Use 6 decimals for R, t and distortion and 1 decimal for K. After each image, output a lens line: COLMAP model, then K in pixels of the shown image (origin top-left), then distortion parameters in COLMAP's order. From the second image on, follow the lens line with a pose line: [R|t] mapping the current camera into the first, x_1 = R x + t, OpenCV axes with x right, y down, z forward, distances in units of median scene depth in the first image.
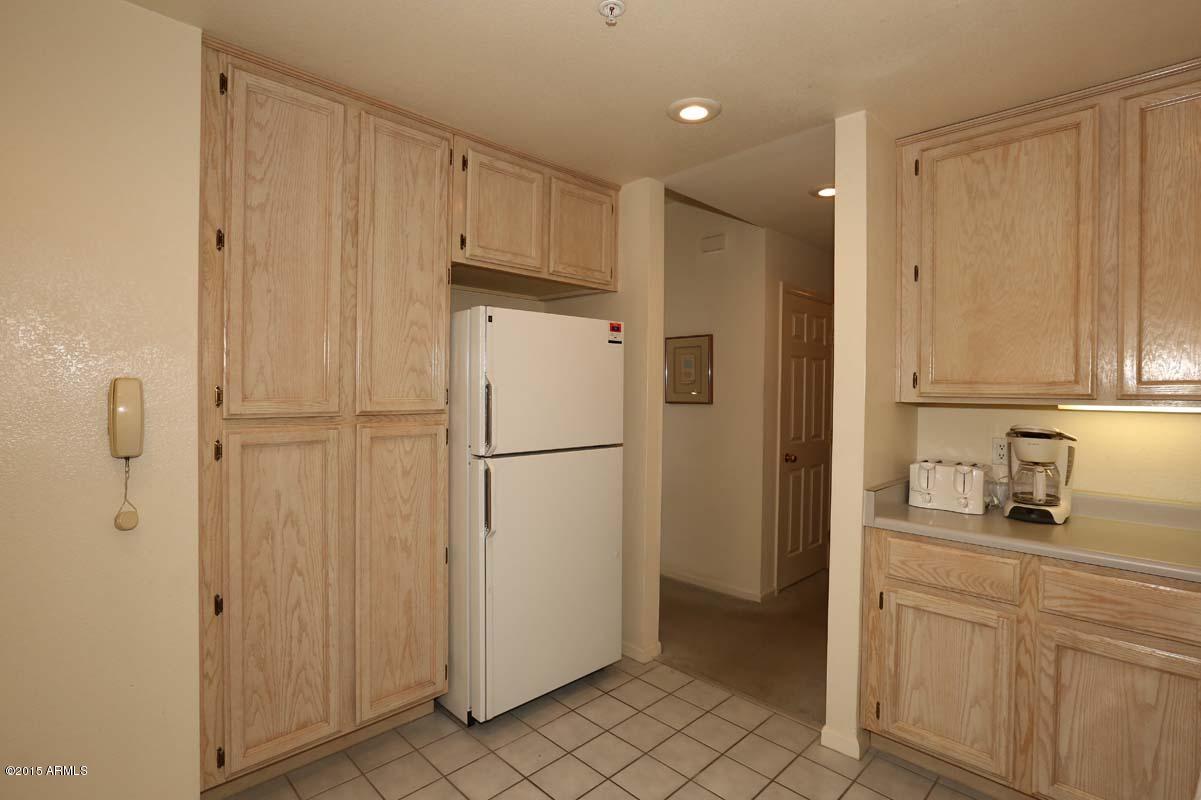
lens RADIAL K [[582.2, 0, 572.1], [0, 582.2, 390.4], [0, 0, 1]] dist [-0.031868, 0.016348]
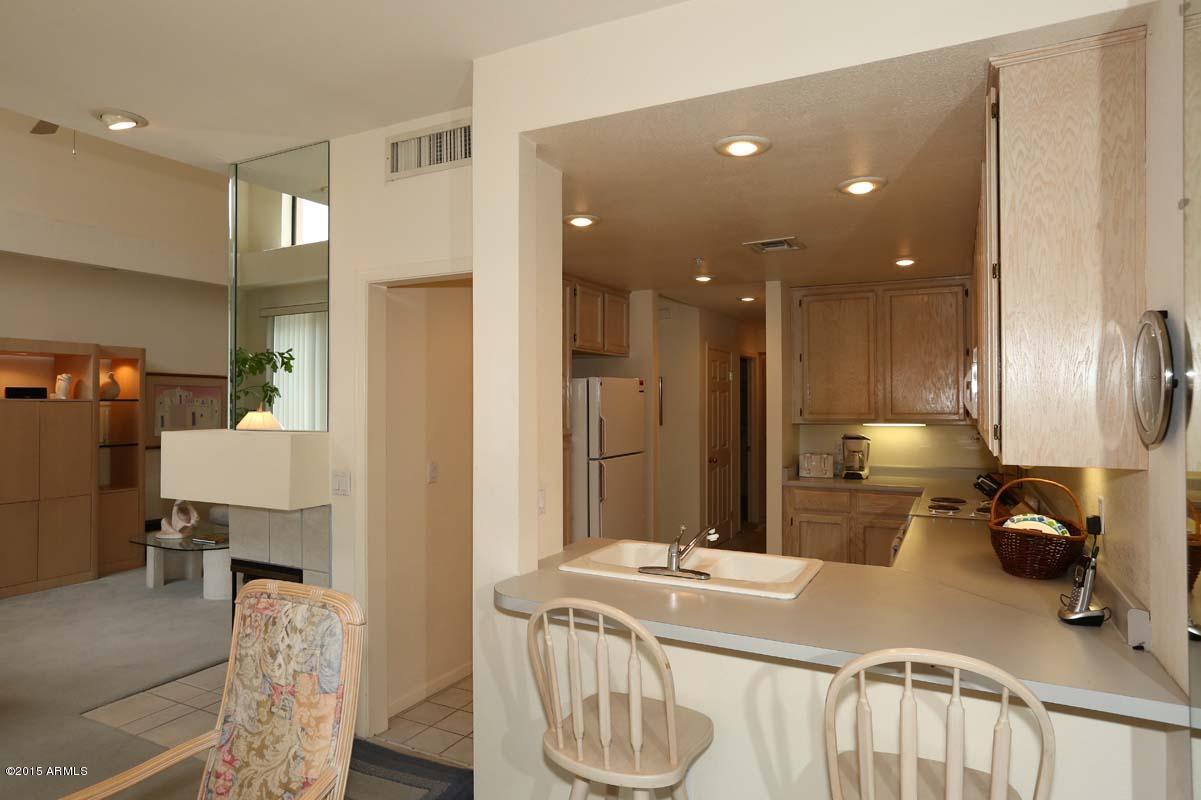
lens RADIAL K [[700.4, 0, 567.7], [0, 700.4, 397.8], [0, 0, 1]] dist [0.003187, 0.000214]
pose [[0.957023, -0.012580, 0.289739, -0.916743], [0.015417, 0.999853, -0.007512, -0.065337], [-0.289602, 0.011657, 0.957076, -1.126842]]
